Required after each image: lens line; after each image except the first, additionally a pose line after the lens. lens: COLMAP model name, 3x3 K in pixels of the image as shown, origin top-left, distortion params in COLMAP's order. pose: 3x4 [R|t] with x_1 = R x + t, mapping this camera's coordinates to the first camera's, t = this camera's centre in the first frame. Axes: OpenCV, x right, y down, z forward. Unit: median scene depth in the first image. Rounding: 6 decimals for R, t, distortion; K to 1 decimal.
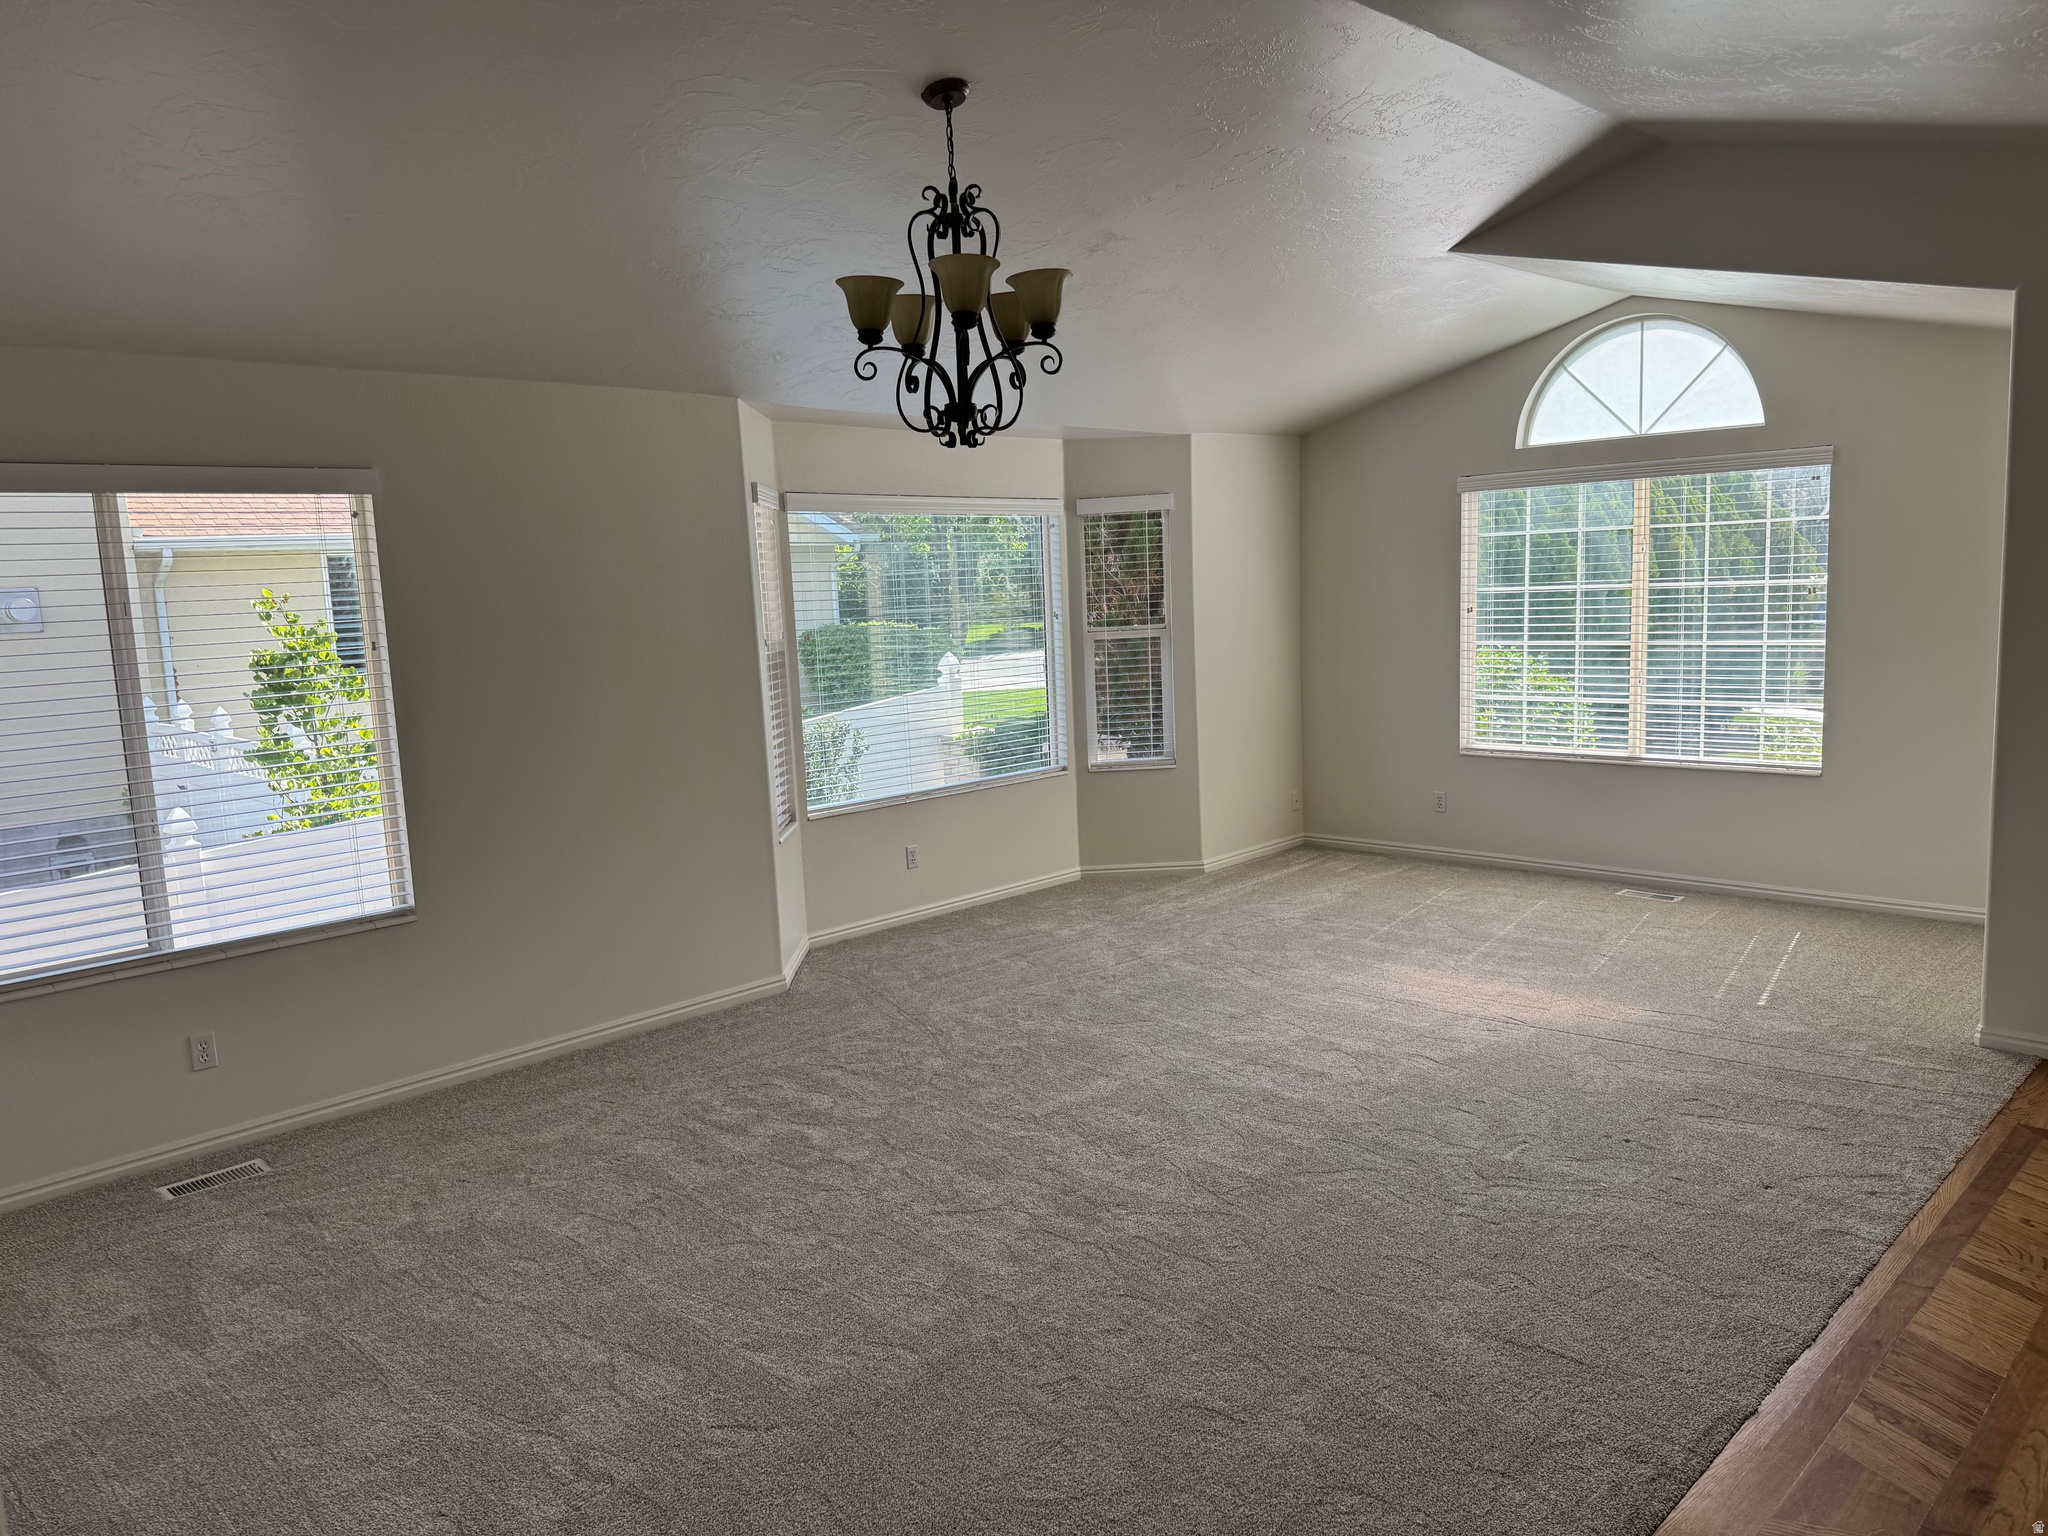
lens RADIAL K [[1454.2, 0, 1027.7], [0, 1454.2, 778.4], [0, 0, 1]] dist [0.103958, -0.000889]
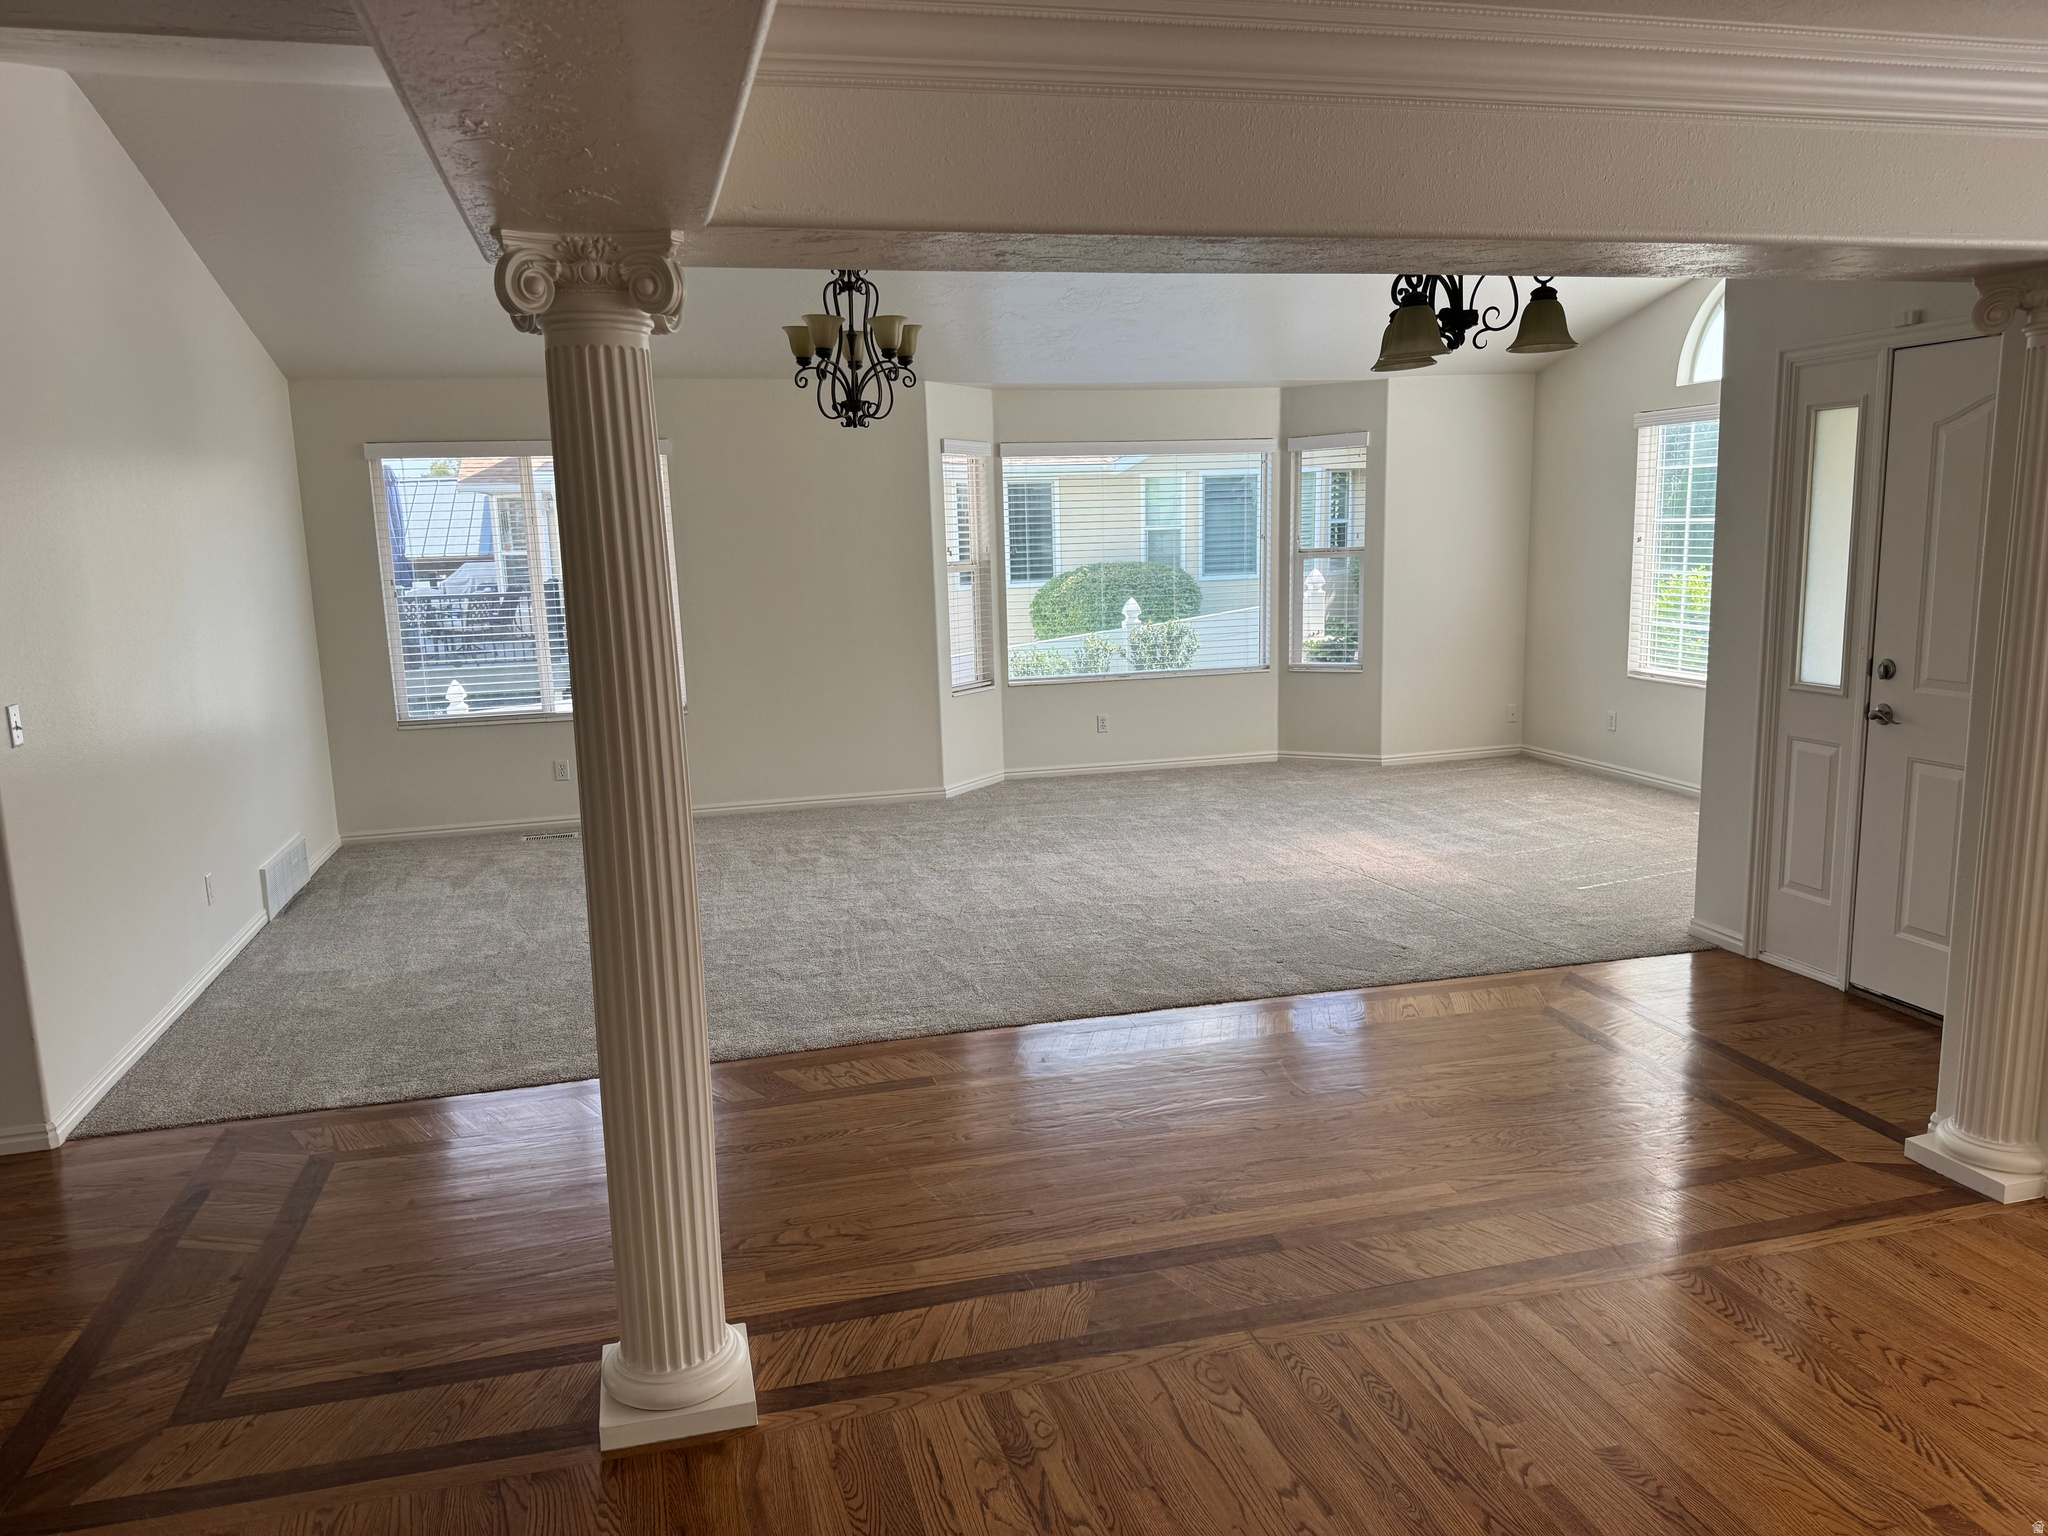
lens RADIAL K [[1454.2, 0, 1027.7], [0, 1454.2, 778.4], [0, 0, 1]] dist [0.103958, -0.000889]
pose [[0.859660, 0.104905, -0.499980, 0.631769], [-0.078259, 0.994180, 0.074040, 0.014965], [0.504837, -0.024521, 0.862866, -0.195189]]
